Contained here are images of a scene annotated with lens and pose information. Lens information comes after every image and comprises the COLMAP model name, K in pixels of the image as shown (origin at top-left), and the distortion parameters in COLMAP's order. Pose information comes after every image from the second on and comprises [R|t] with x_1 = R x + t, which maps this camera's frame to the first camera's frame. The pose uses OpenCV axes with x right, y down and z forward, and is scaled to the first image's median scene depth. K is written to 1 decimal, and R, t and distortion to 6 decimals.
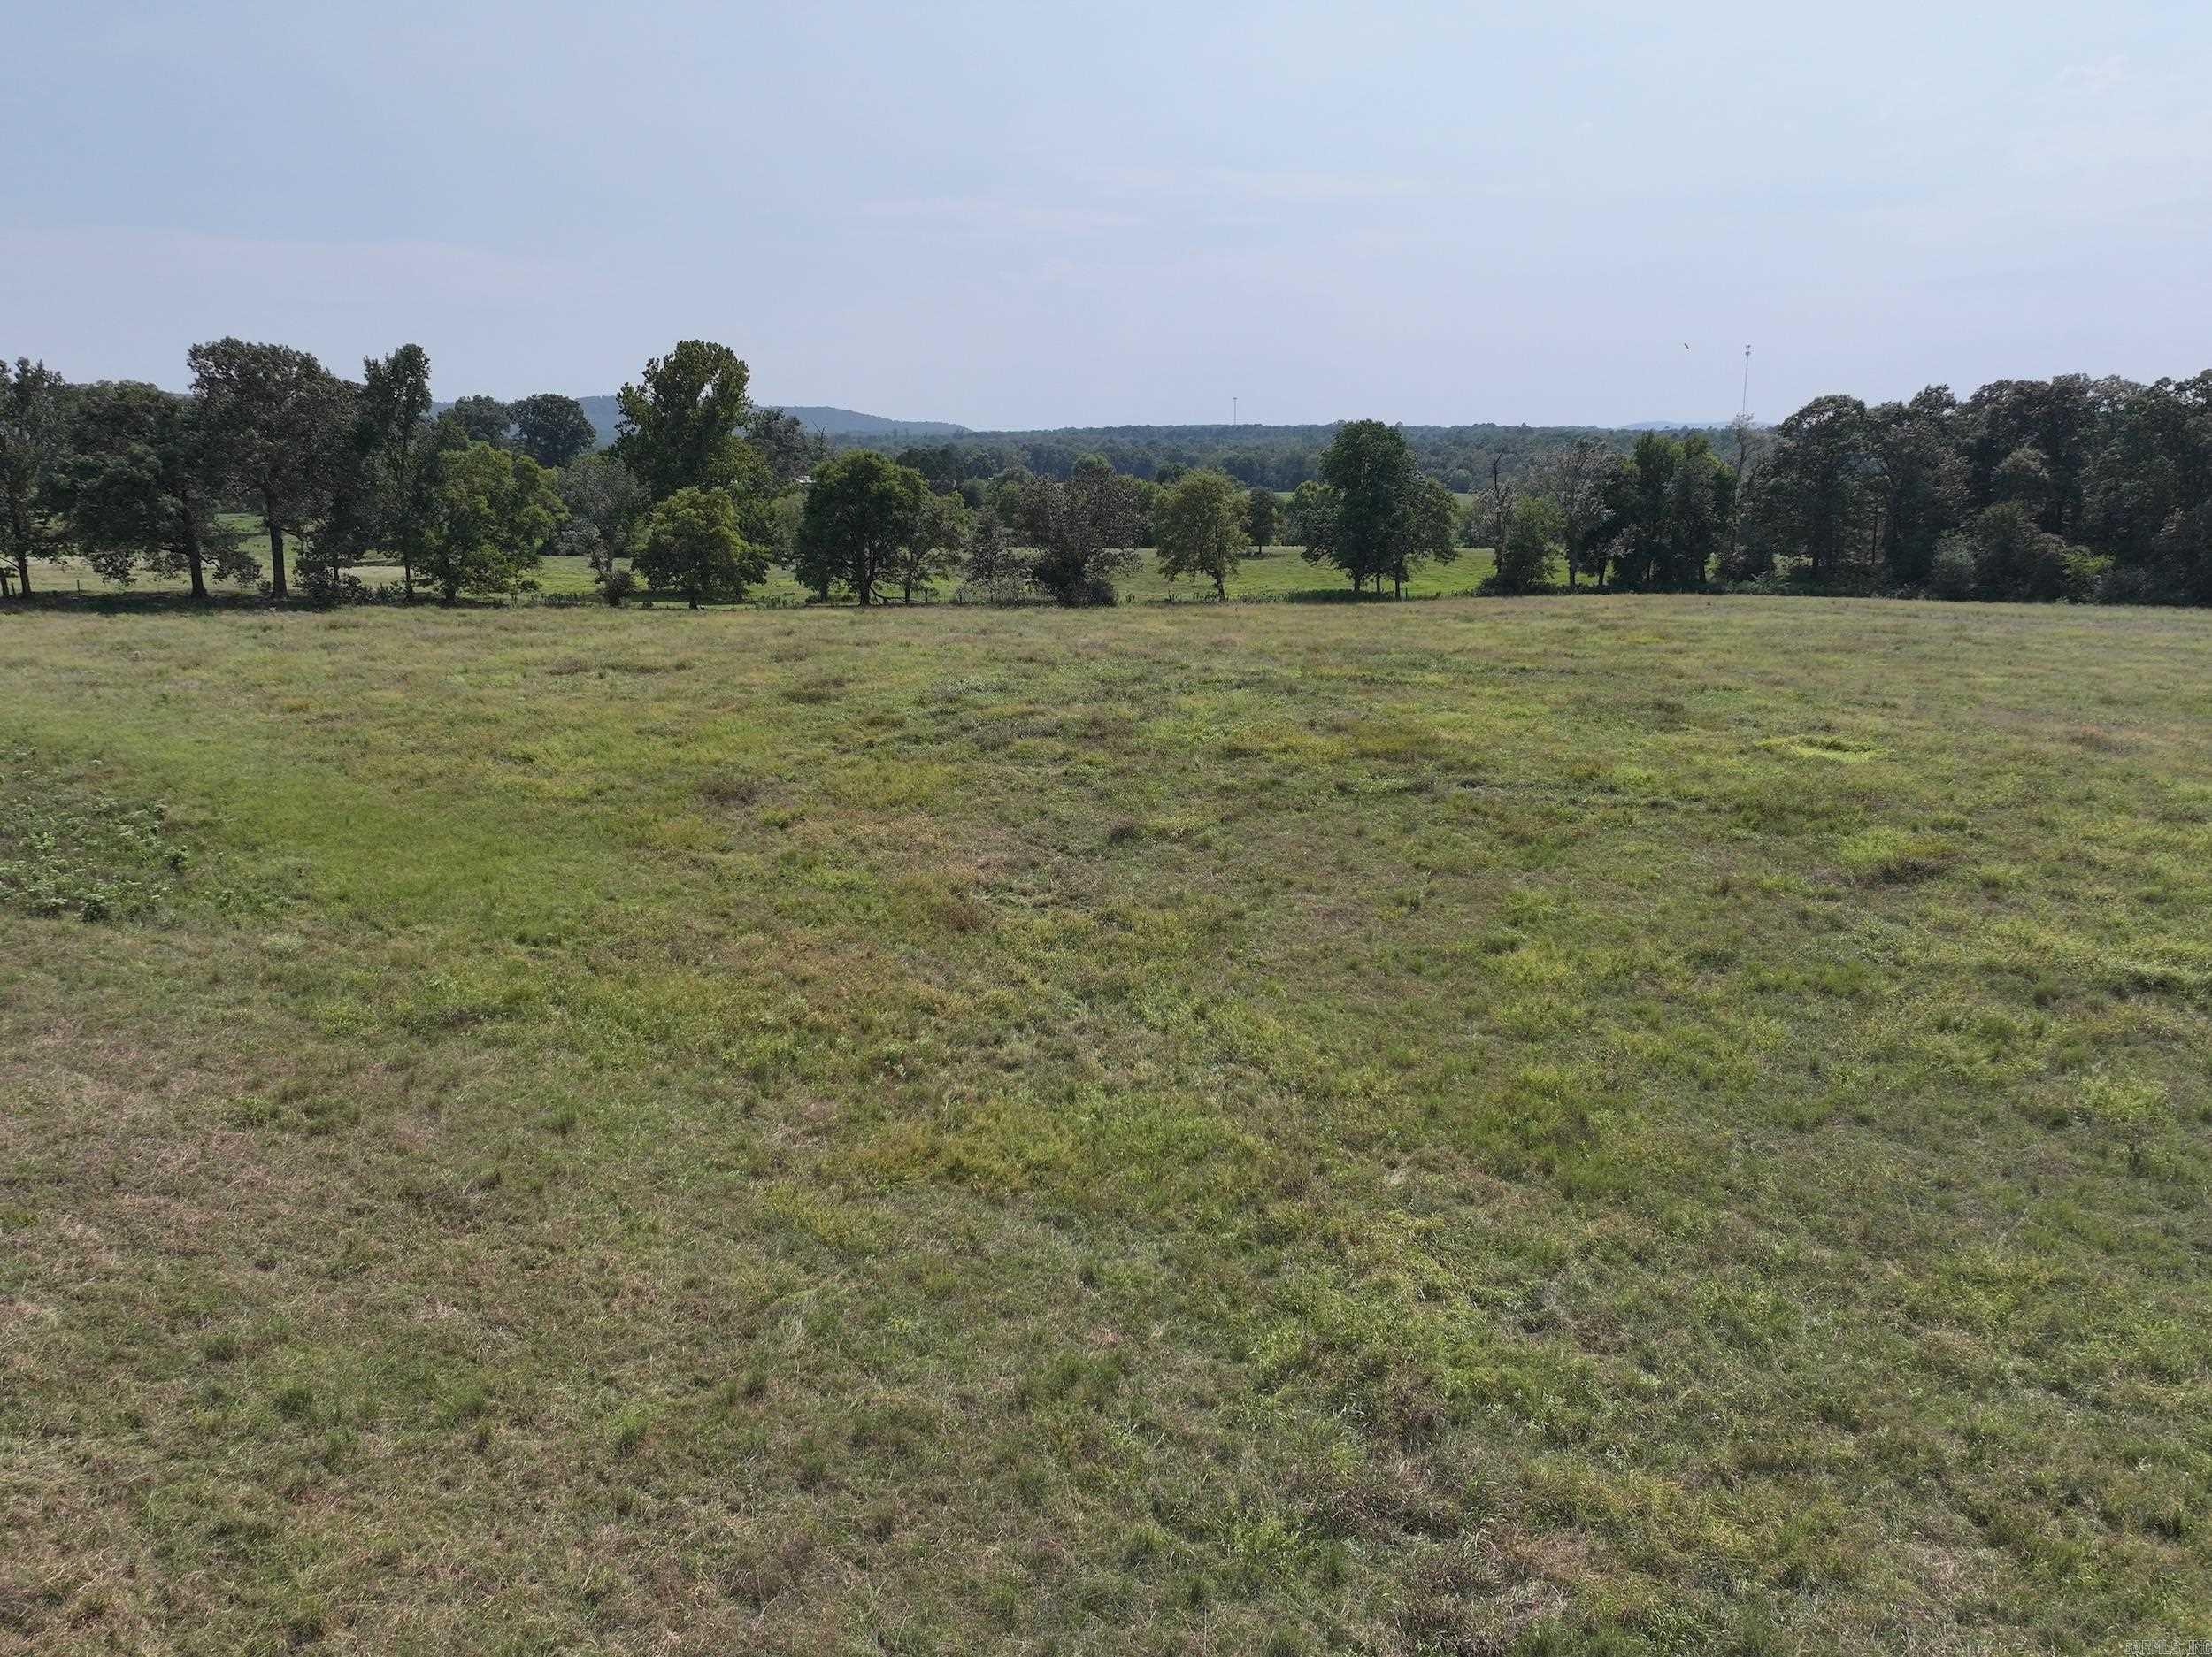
lens RADIAL K [[1725.2, 0, 1112.3], [0, 1725.2, 837.9], [0, 0, 1]] dist [0.001781, 0.012007]
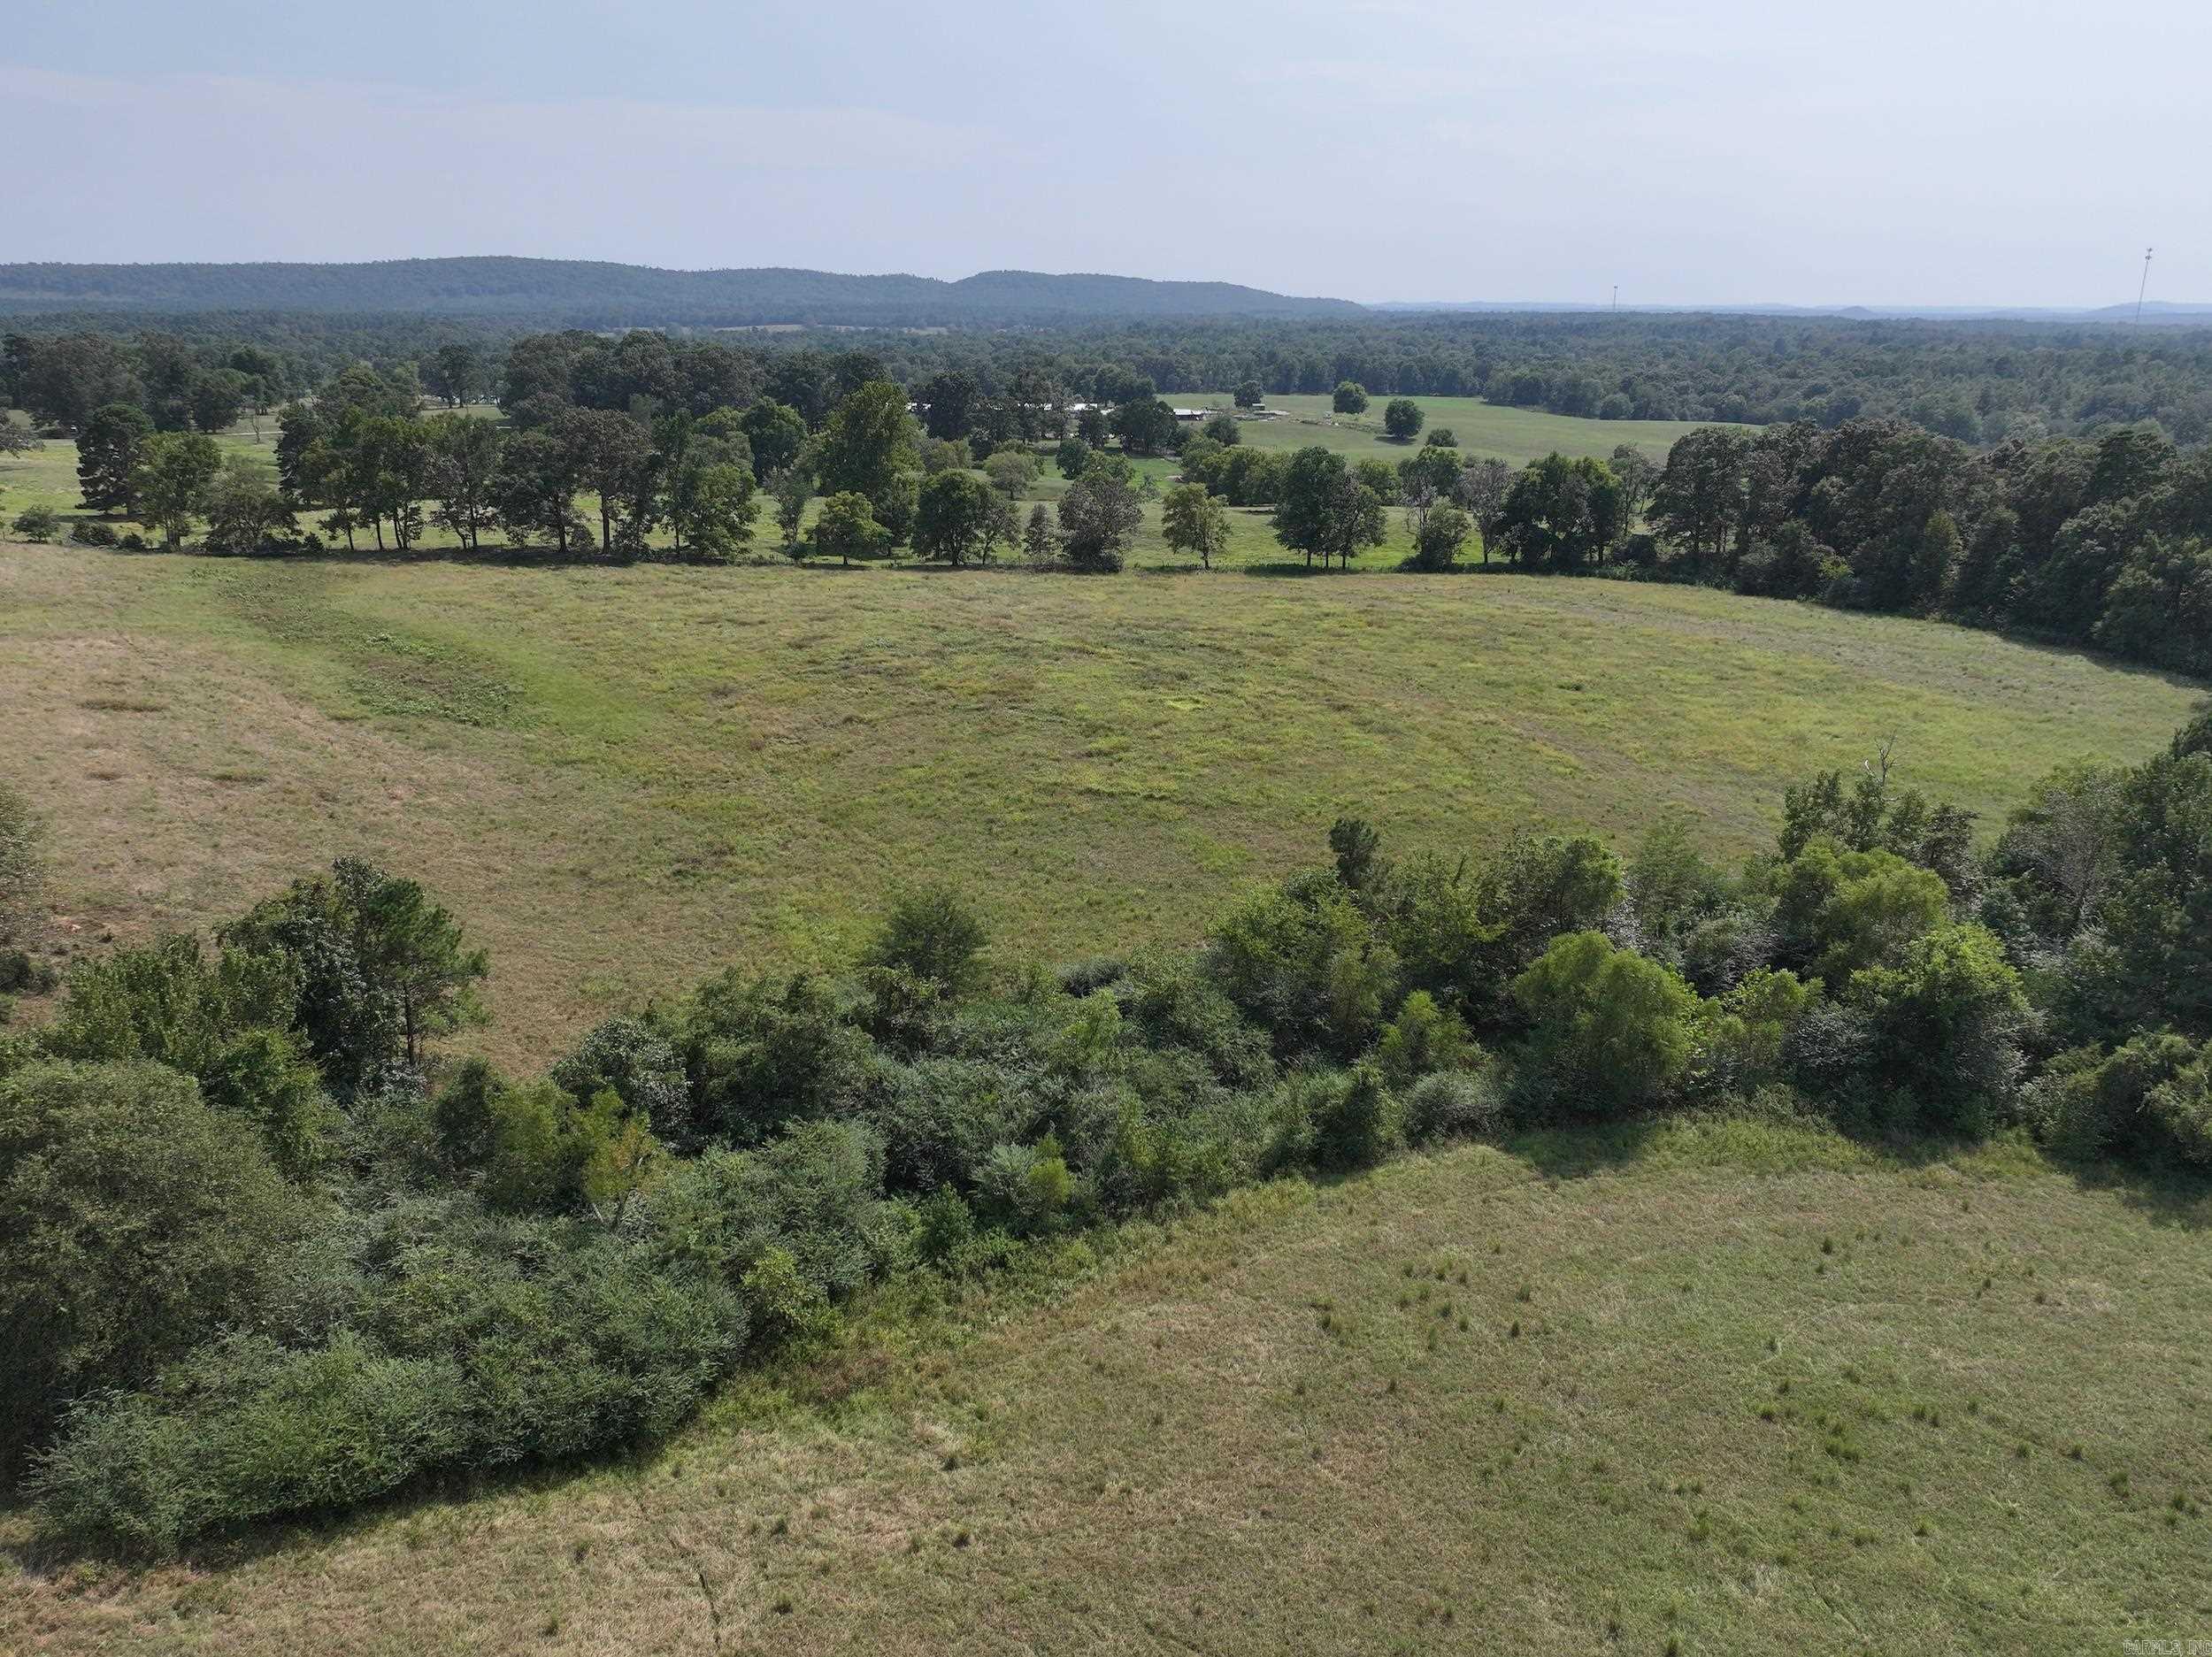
lens RADIAL K [[1725.2, 0, 1099.9], [0, 1725.2, 847.5], [0, 0, 1]] dist [0.001781, 0.012007]
pose [[0.973113, 0.080960, -0.215632, 0.387683], [-0.064679, 0.994570, 0.081529, -0.019235], [0.221062, -0.065390, 0.973065, -0.579830]]
